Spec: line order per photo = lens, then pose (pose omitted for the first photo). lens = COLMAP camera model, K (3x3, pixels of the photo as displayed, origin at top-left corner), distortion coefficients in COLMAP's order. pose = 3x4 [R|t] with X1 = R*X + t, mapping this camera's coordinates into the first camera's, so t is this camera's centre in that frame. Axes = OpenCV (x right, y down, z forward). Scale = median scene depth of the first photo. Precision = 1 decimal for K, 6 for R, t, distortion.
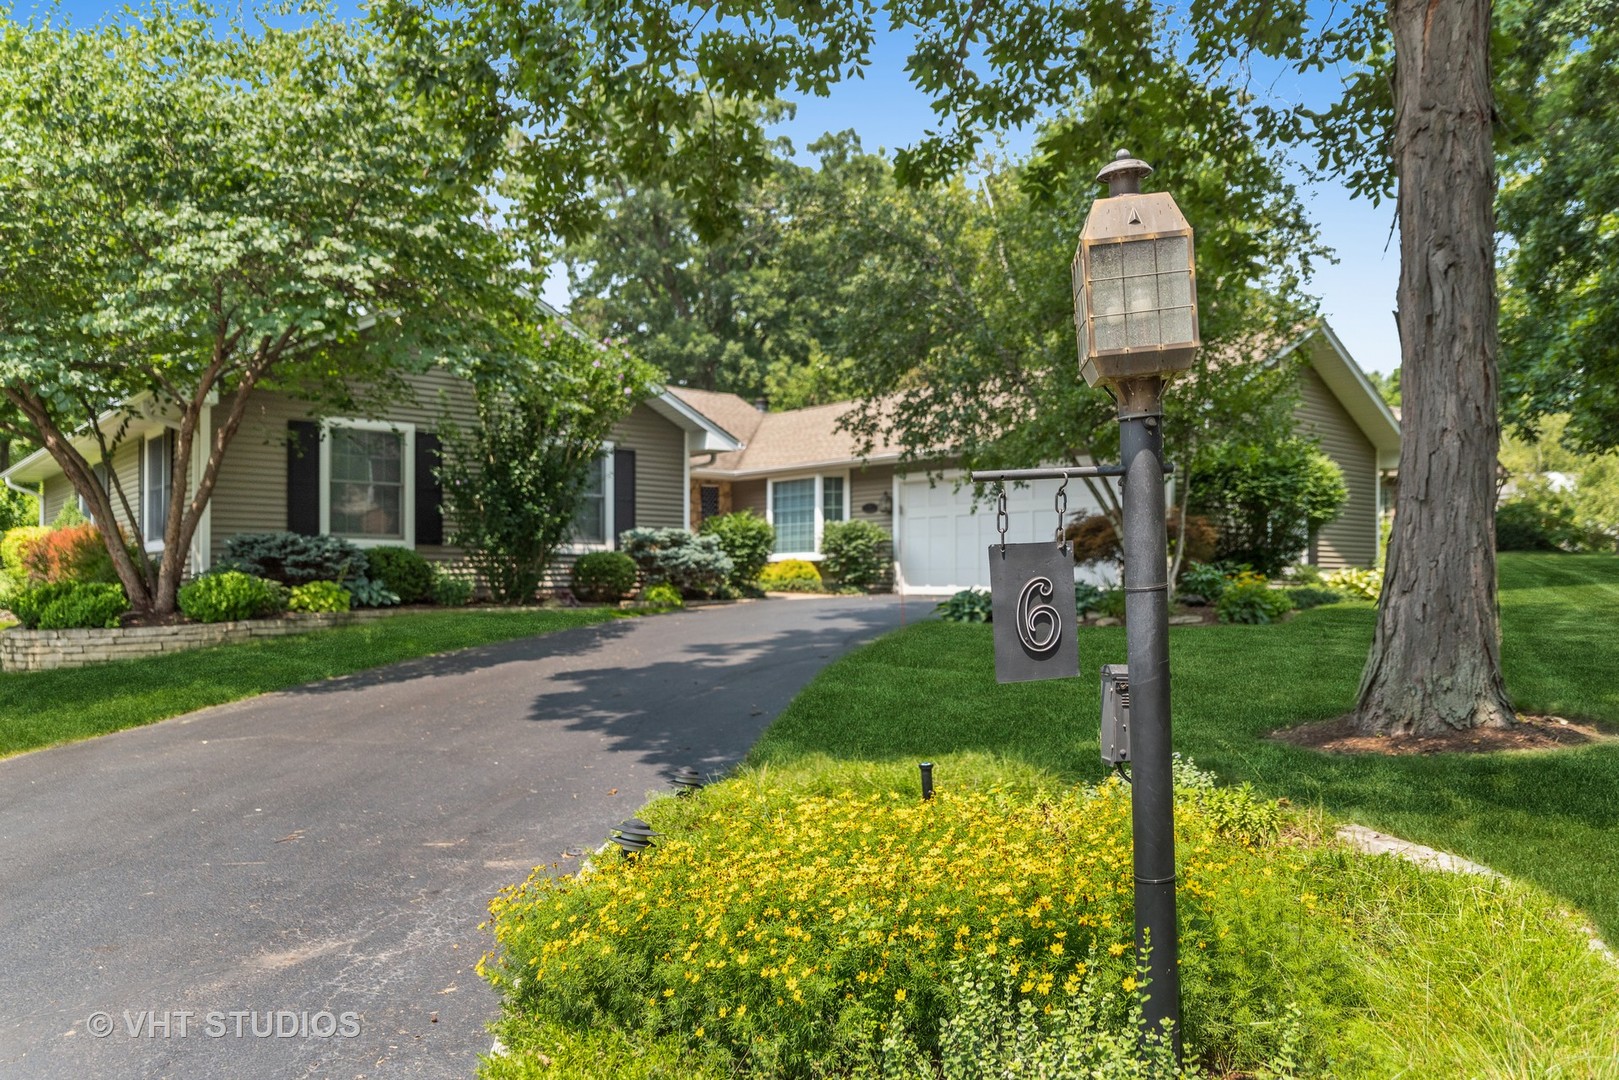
lens RADIAL K [[1183.2, 0, 802.5], [0, 1183.2, 586.4], [0, 0, 1]] dist [-0.039184, 0.026175]
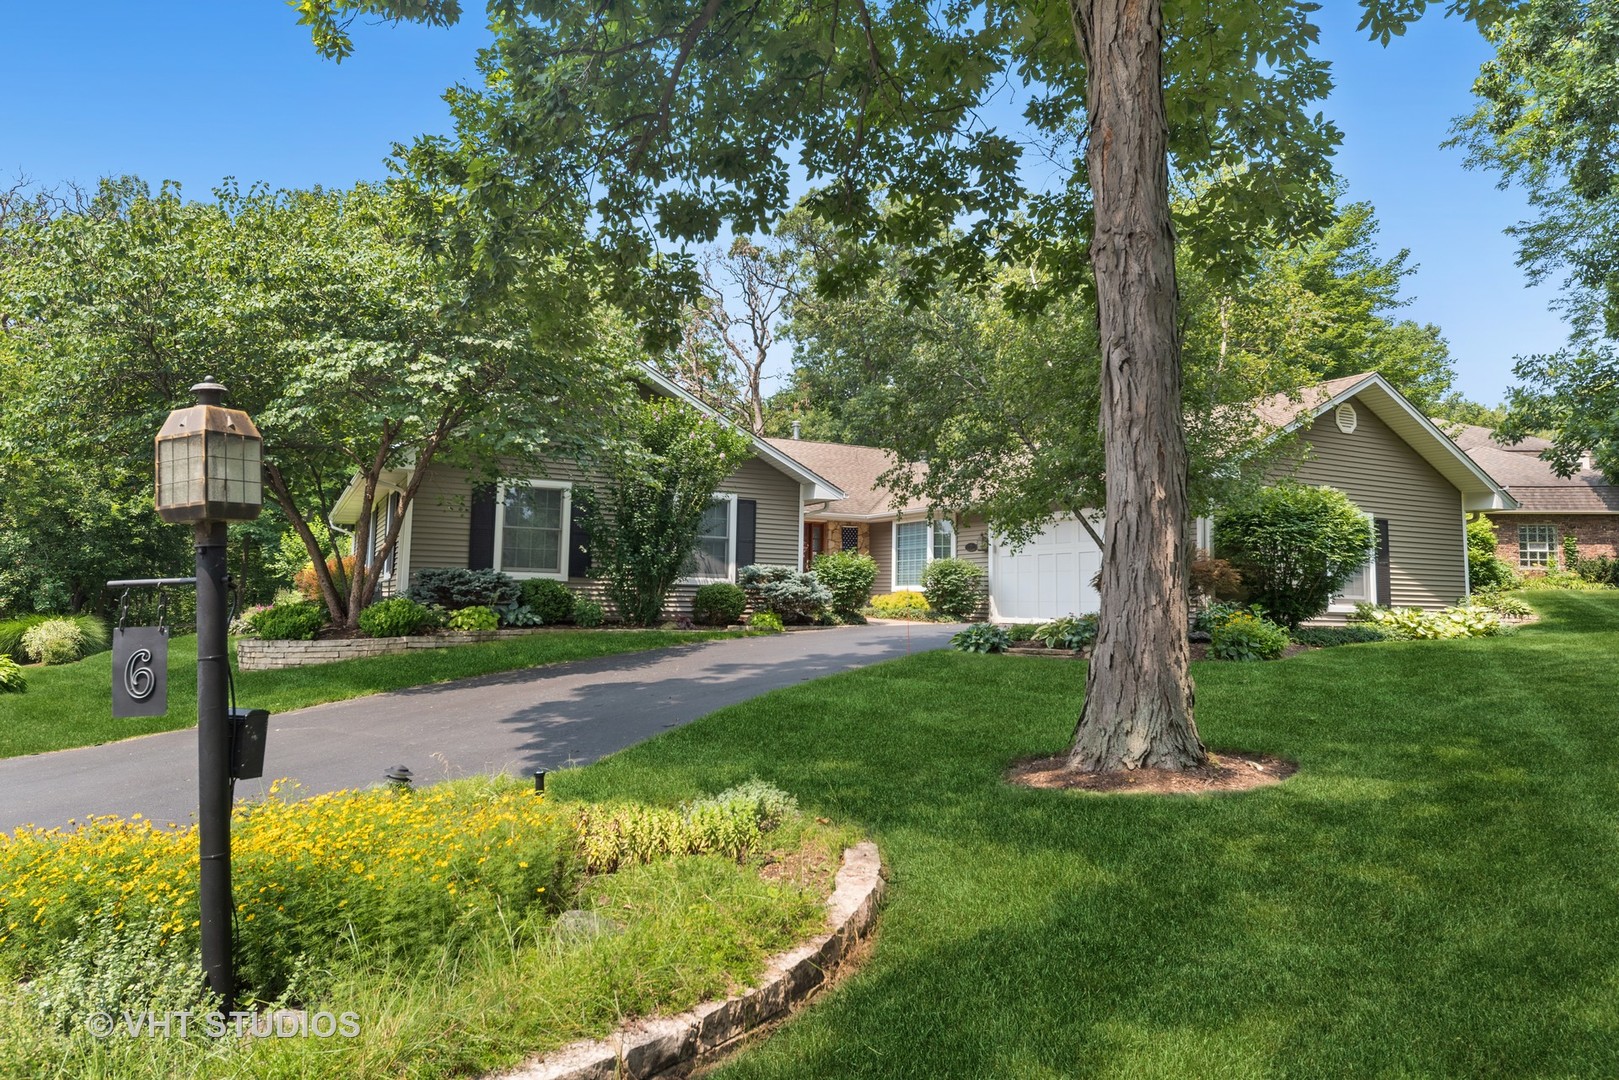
lens RADIAL K [[1029.5, 0, 813.8], [0, 1029.5, 495.1], [0, 0, 1]] dist [-0.001668, 0.004837]
pose [[0.974759, -0.007063, -0.223148, 0.184506], [-0.017078, 0.994212, -0.106067, -0.010781], [0.222606, 0.107200, 0.968997, -0.018960]]
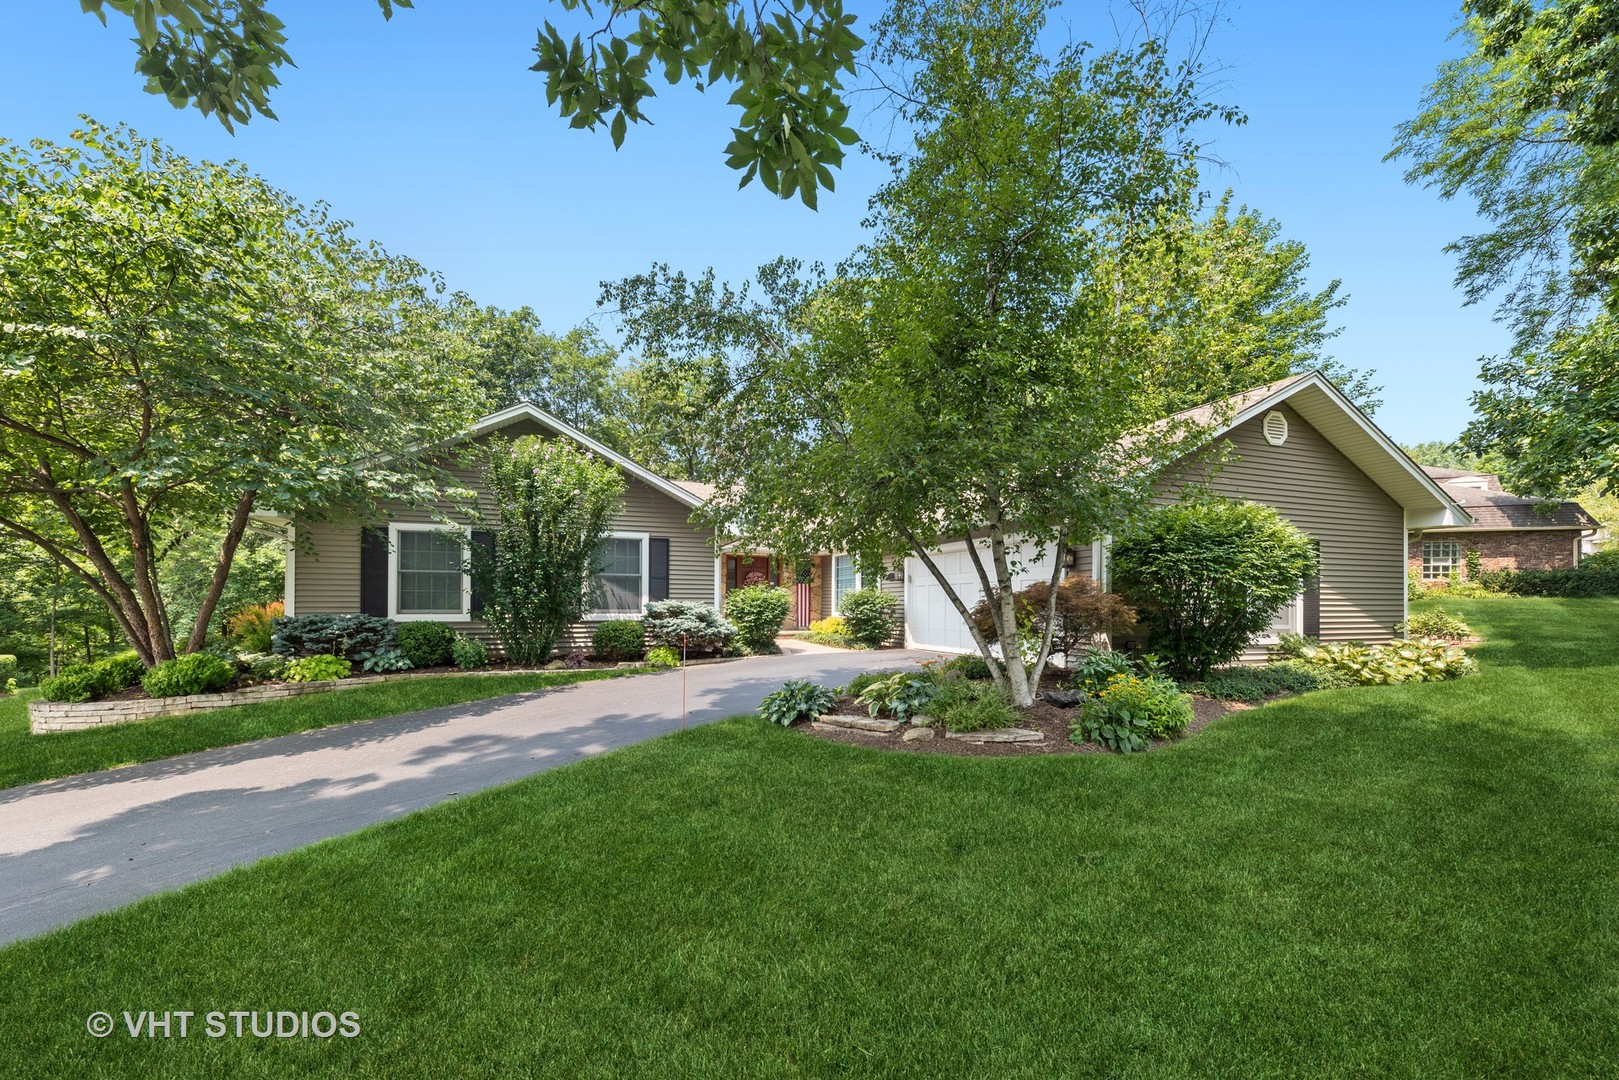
lens RADIAL K [[651.6, 0, 830.5], [0, 651.6, 599.5], [0, 0, 1]] dist [0.003874, -0.000199]
pose [[0.947478, -0.002119, -0.319815, 0.297520], [-0.000420, 0.999969, -0.007870, -0.052783], [0.319822, 0.007591, 0.947447, 0.470985]]
